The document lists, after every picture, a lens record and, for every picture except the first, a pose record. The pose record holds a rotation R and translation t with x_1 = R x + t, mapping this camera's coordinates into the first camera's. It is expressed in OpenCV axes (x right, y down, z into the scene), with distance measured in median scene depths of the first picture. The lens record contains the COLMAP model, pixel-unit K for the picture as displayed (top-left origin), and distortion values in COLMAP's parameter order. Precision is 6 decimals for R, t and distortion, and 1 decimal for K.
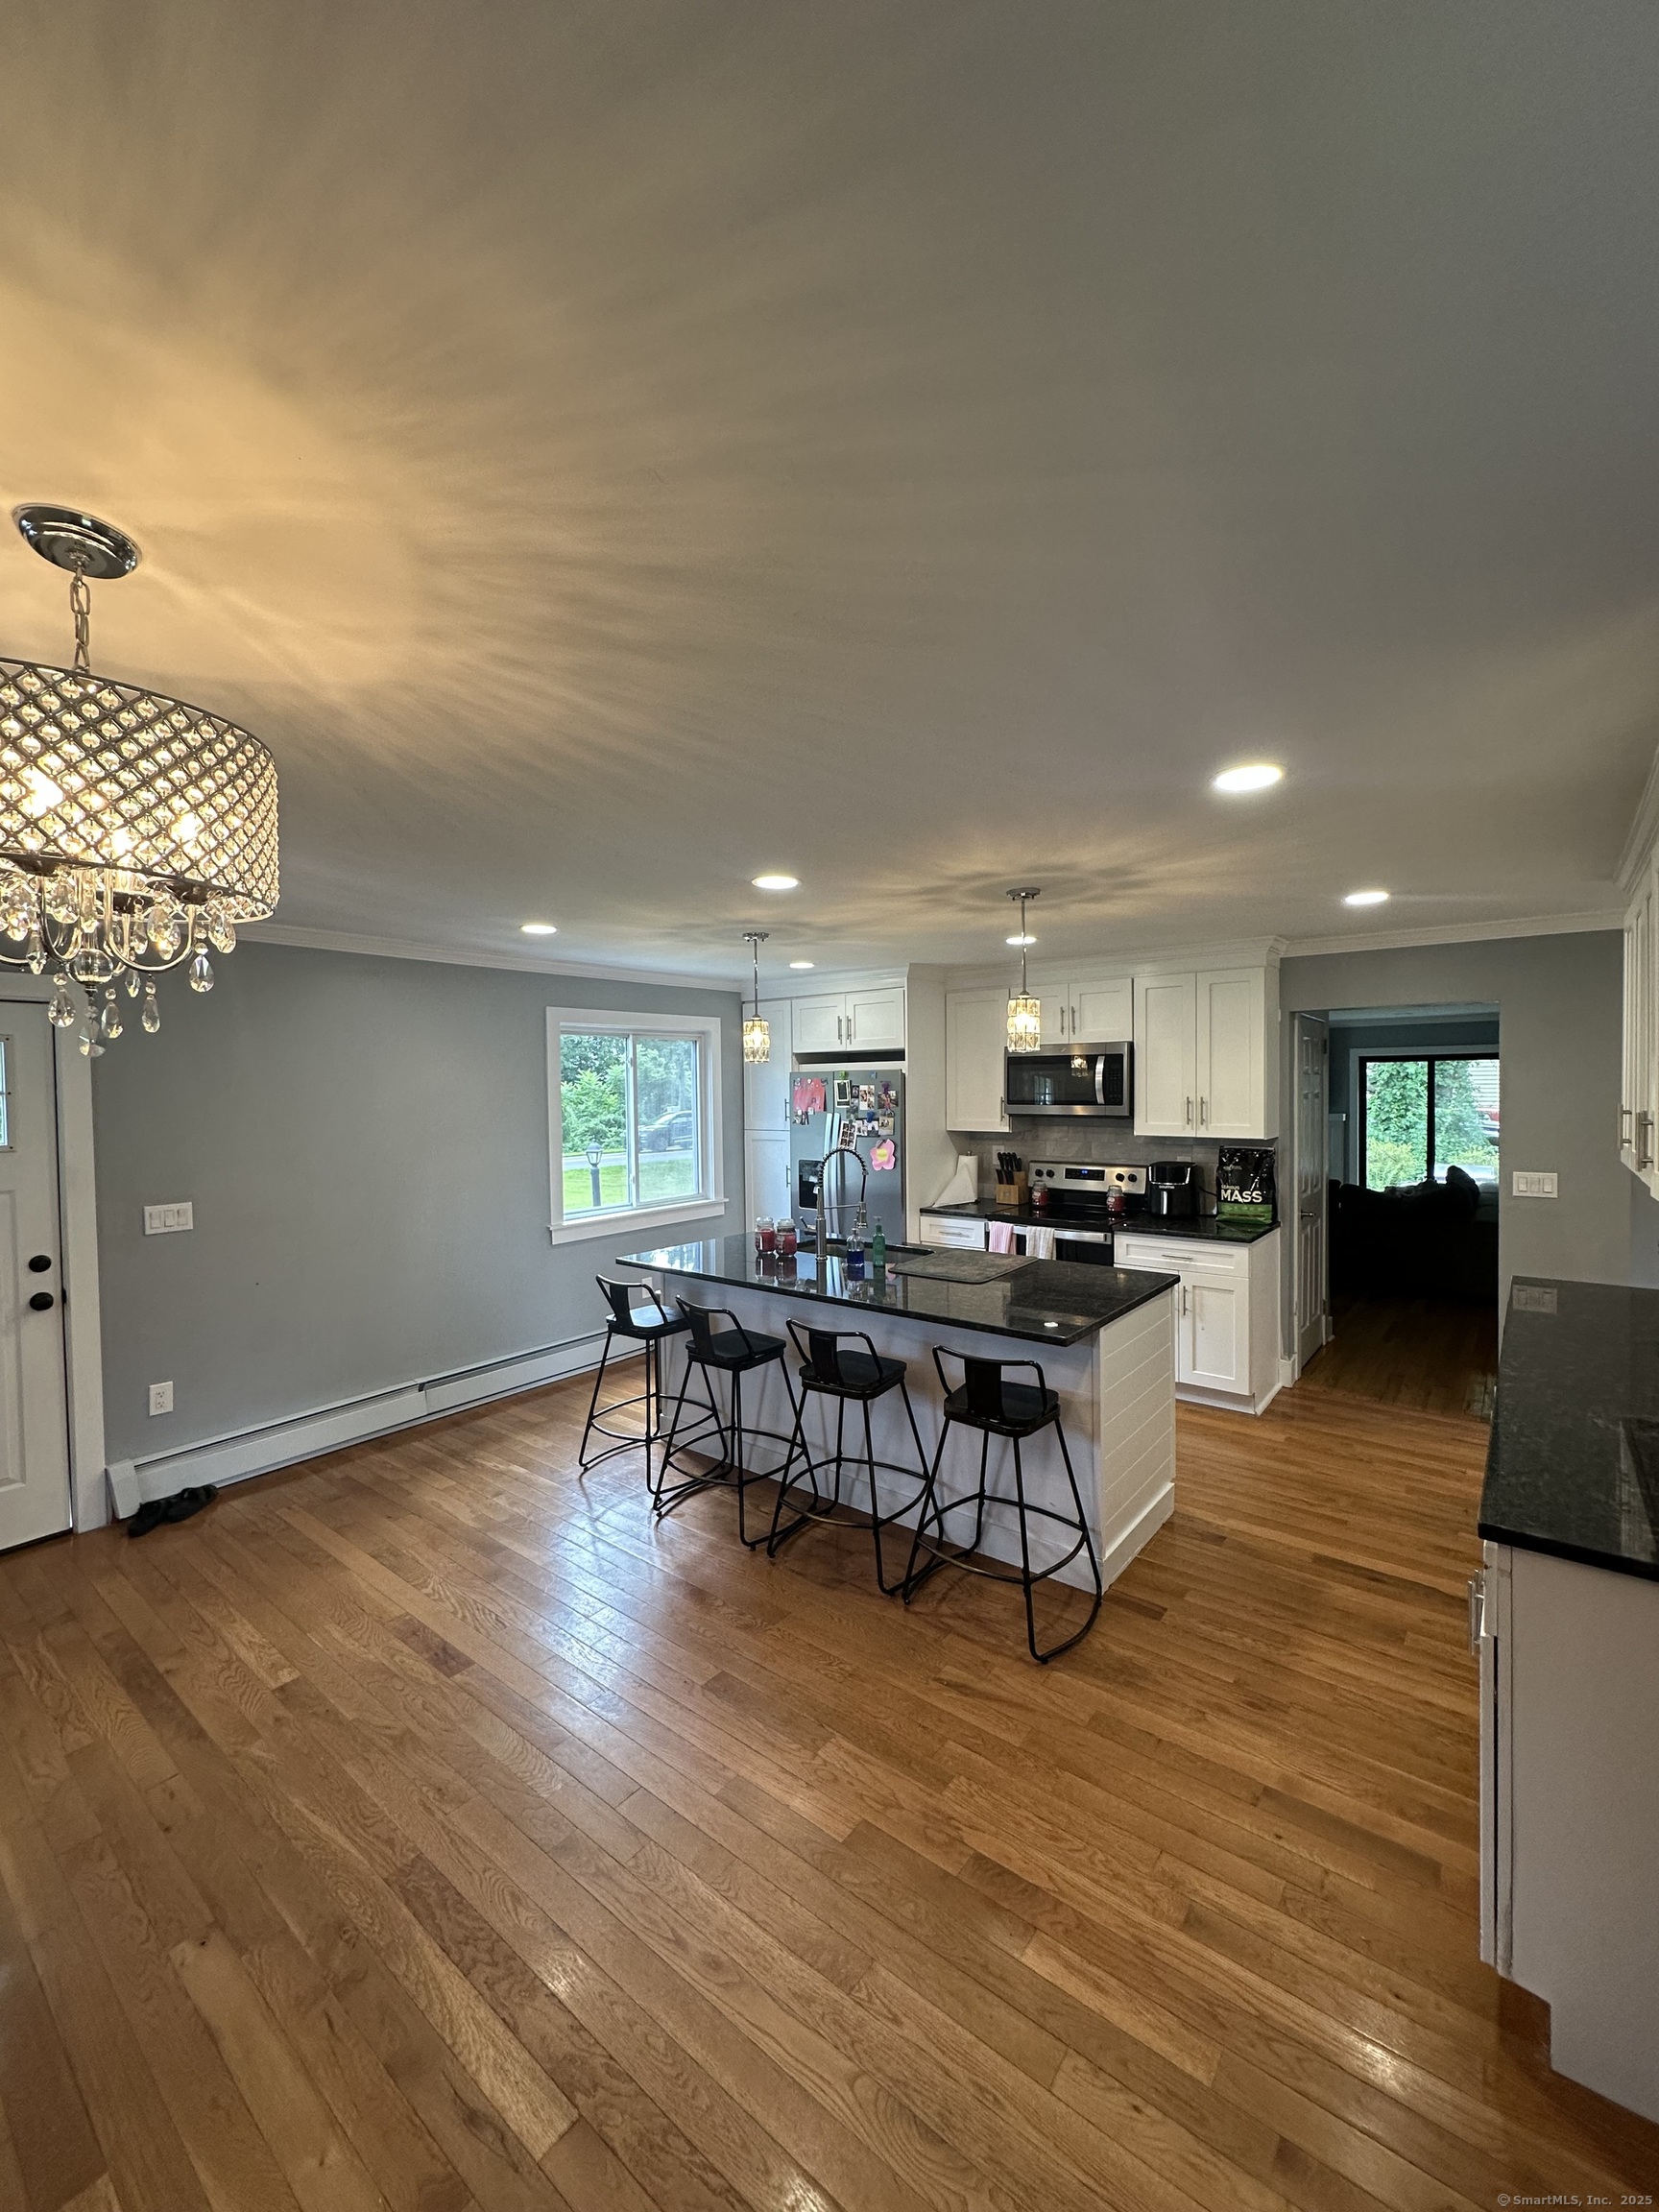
lens RADIAL K [[879.3, 0, 827.7], [0, 879.3, 1107.3], [0, 0, 1]] dist [-0.002262, 0.000545]
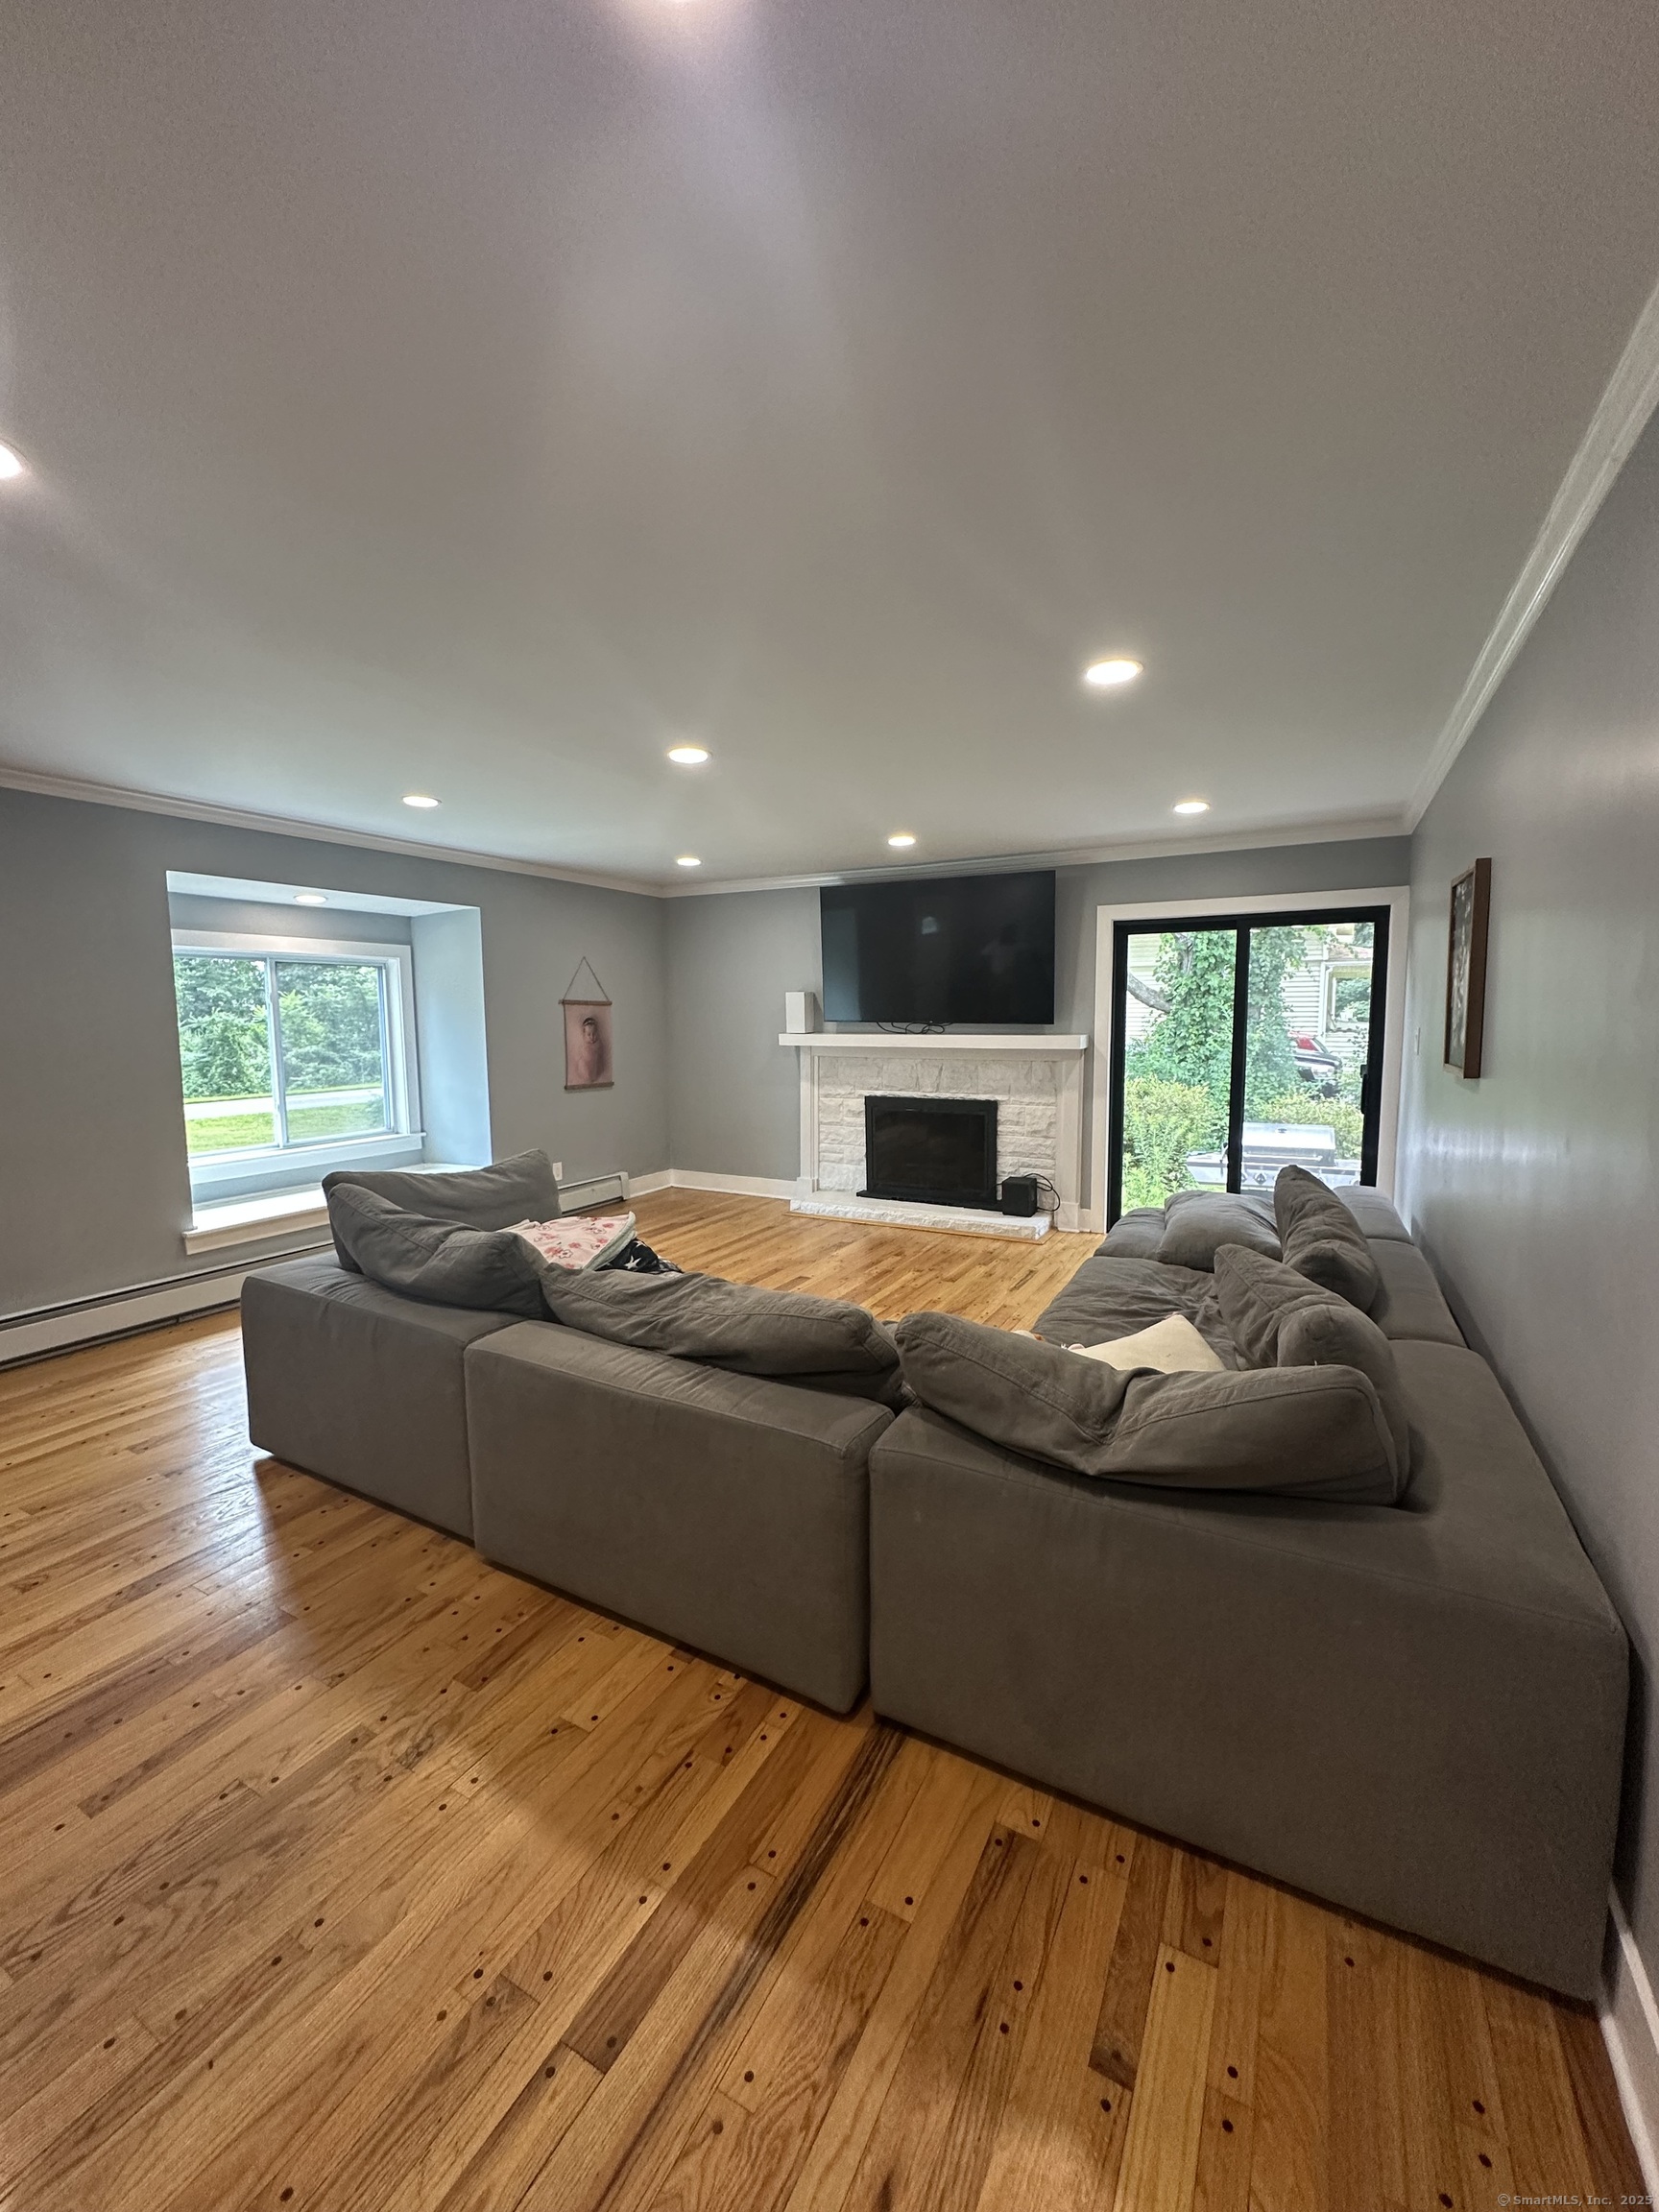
lens RADIAL K [[879.3, 0, 820.6], [0, 879.3, 1098.7], [0, 0, 1]] dist [-0.002262, 0.000545]
pose [[0.986566, -0.013651, 0.162790, 1.170498], [0.002560, 0.997672, 0.068144, 0.030891], [-0.163341, -0.066812, 0.984305, 1.725645]]
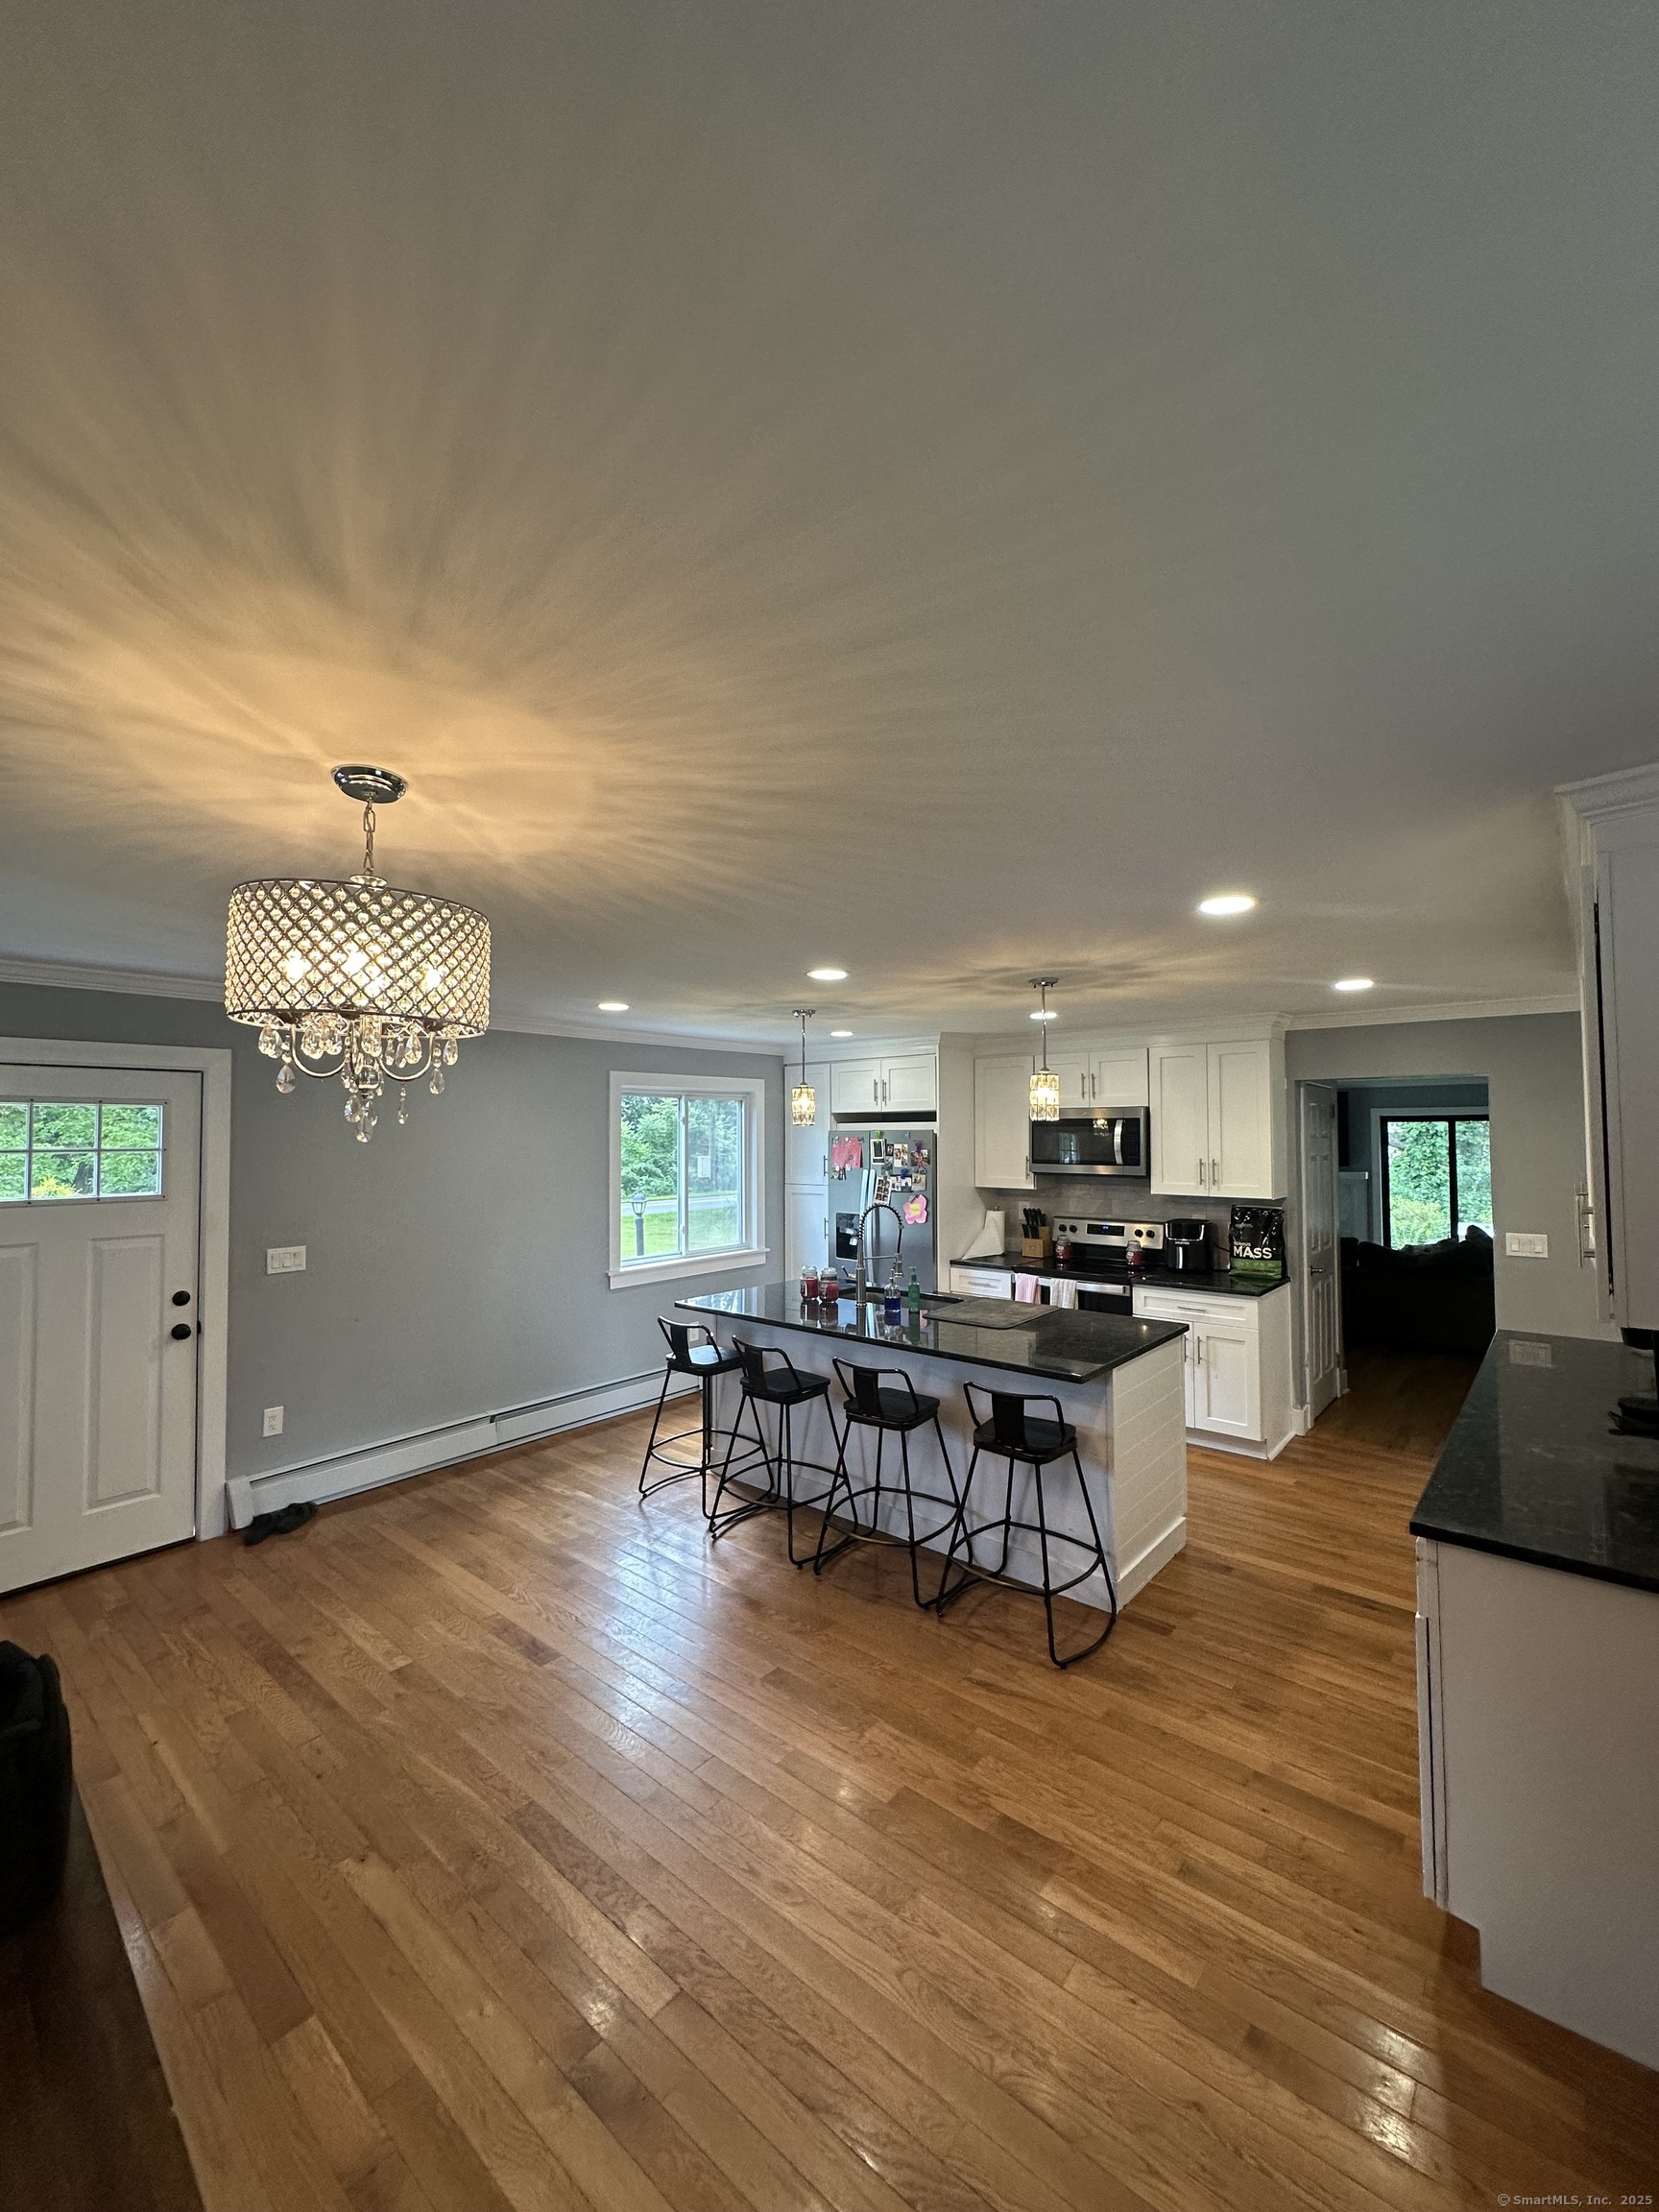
lens RADIAL K [[879.3, 0, 827.4], [0, 879.3, 1108.1], [0, 0, 1]] dist [-0.002262, 0.000545]
pose [[0.999478, 0.007640, -0.031376, -0.020183], [-0.009375, 0.998413, -0.055528, -0.014539], [0.030902, 0.055793, 0.997964, -0.135913]]
